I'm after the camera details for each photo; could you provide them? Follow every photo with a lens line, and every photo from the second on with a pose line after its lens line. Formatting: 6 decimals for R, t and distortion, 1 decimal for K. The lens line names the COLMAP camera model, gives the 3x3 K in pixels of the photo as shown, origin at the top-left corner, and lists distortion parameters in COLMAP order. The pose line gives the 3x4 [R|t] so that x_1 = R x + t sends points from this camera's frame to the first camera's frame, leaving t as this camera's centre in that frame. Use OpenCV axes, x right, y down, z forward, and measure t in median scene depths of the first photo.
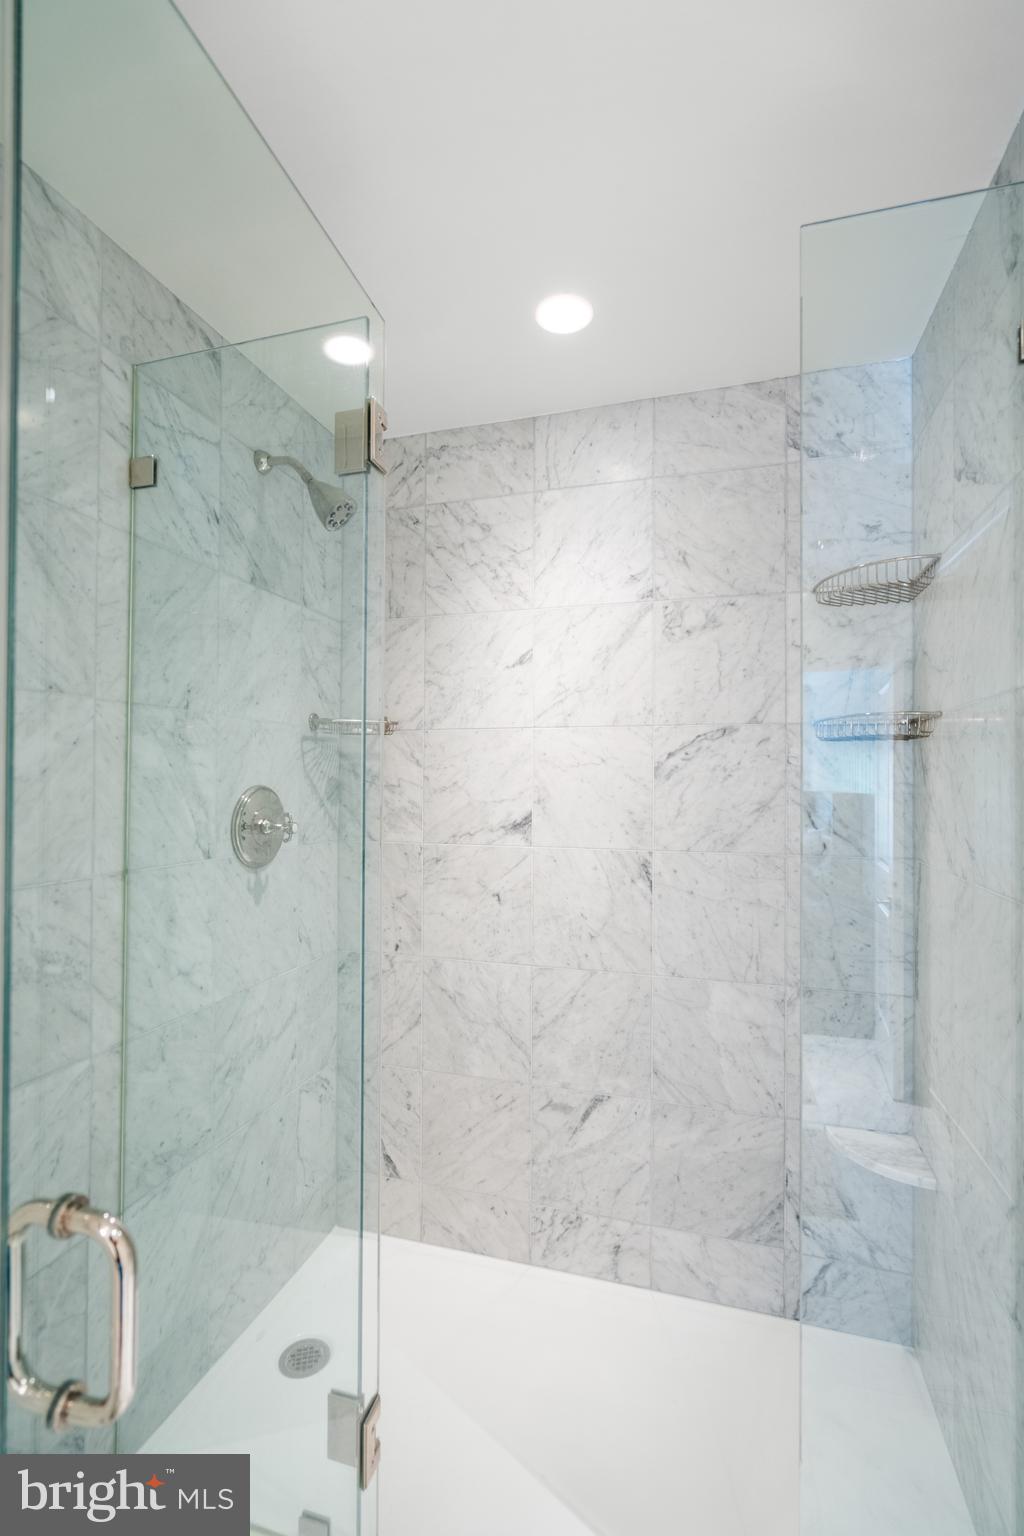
lens RADIAL K [[700.8, 0, 528.4], [0, 700.8, 782.0], [0, 0, 1]] dist [-0.005822, 0.003232]
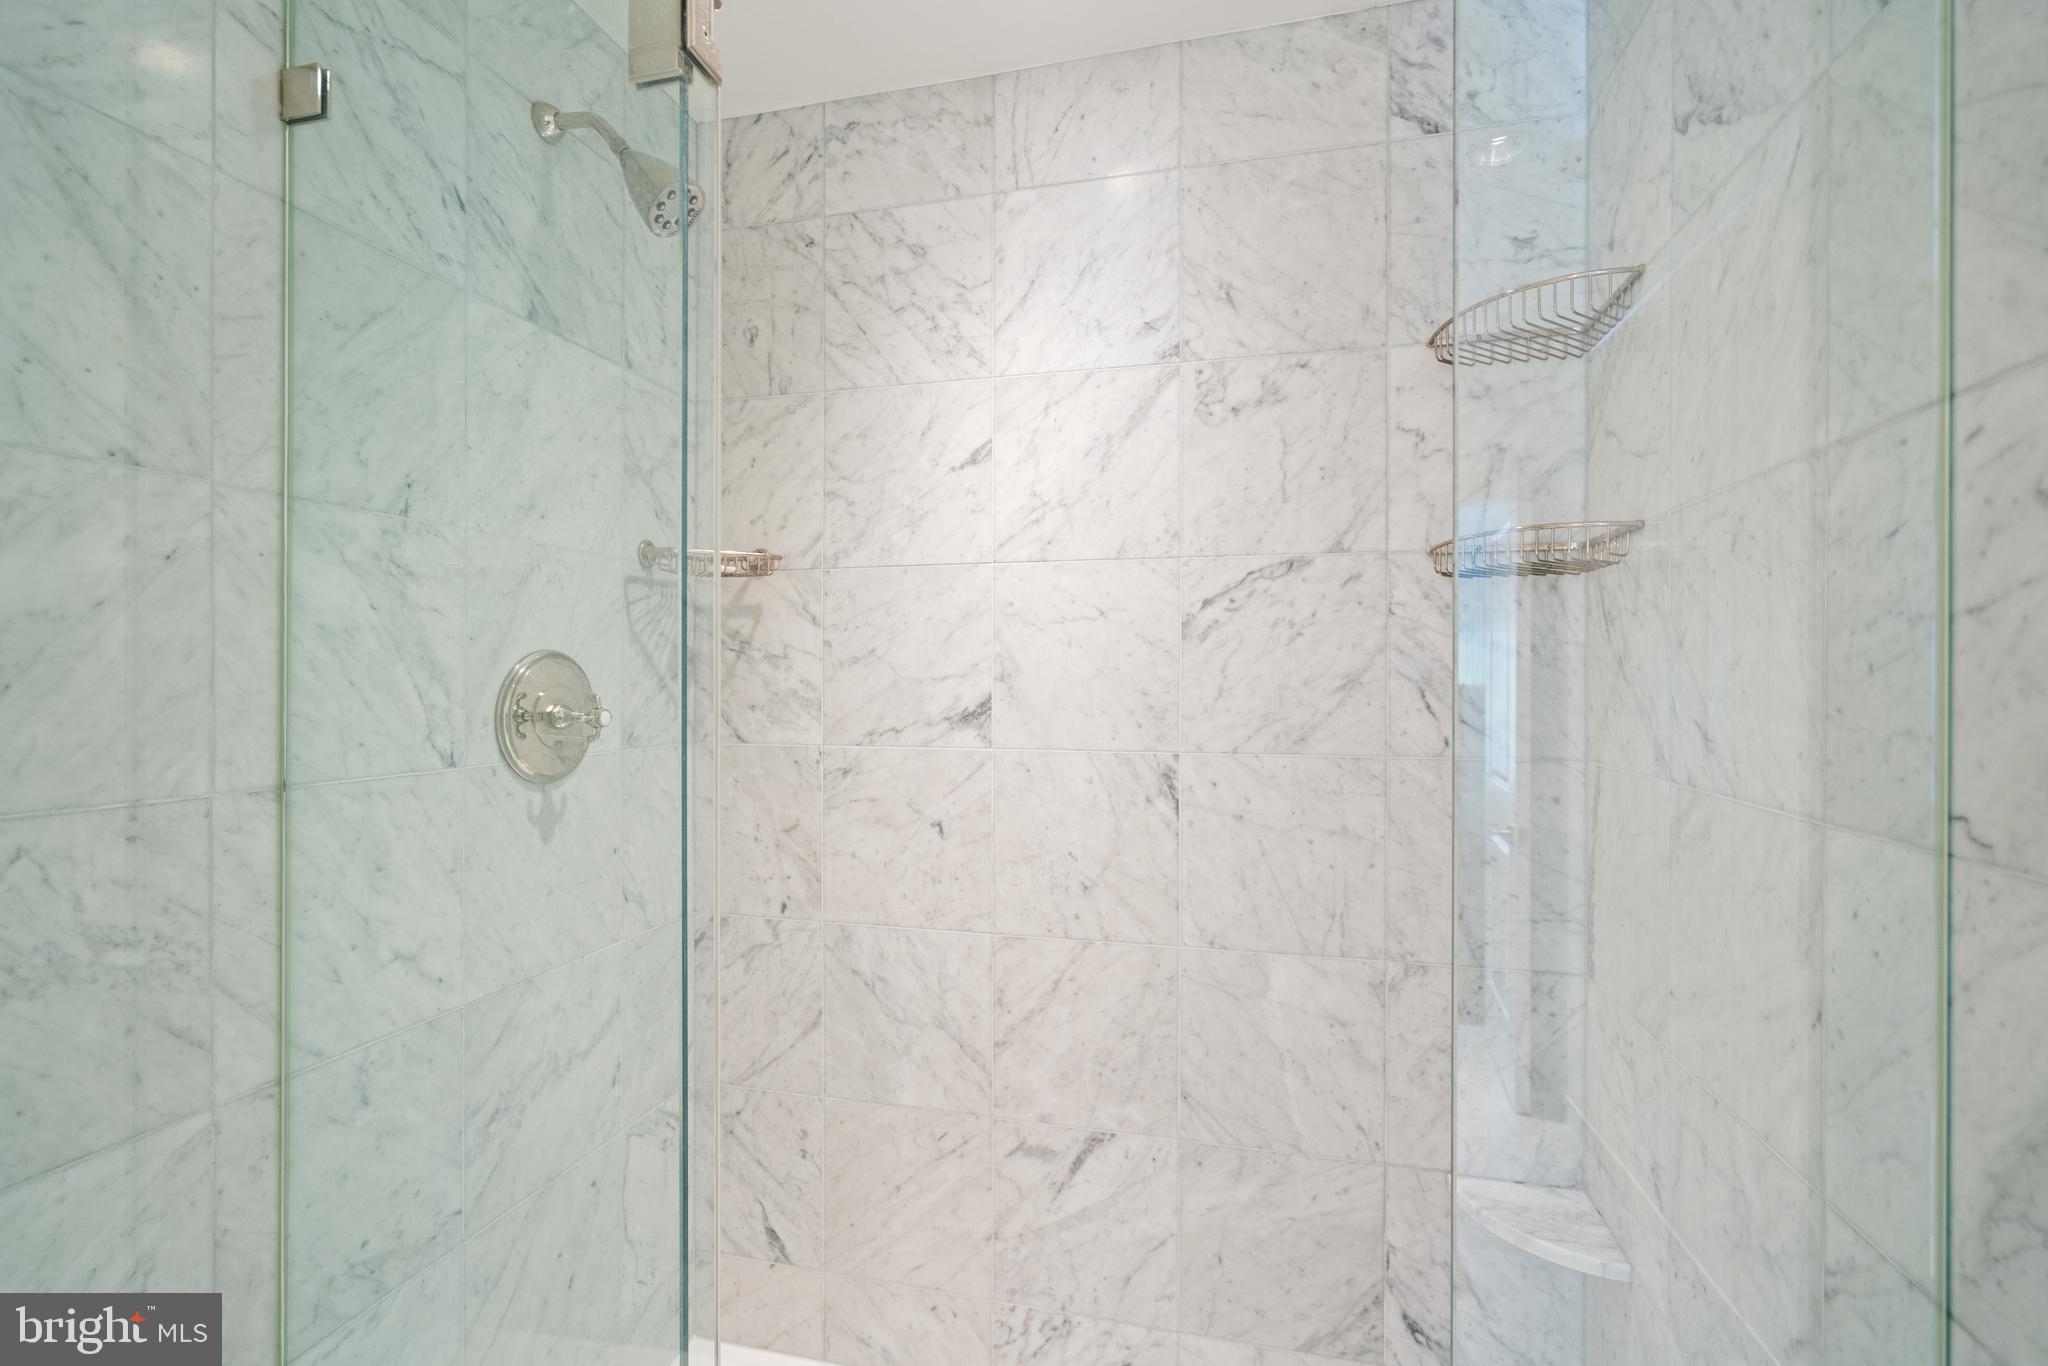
lens RADIAL K [[934.4, 0, 1043.4], [0, 934.4, 695.9], [0, 0, 1]] dist [-0.005822, 0.003232]
pose [[0.999139, -0.003882, 0.041305, 0.018273], [0.003244, 0.999875, 0.015490, 0.033352], [-0.041360, -0.015342, 0.999026, 0.156186]]
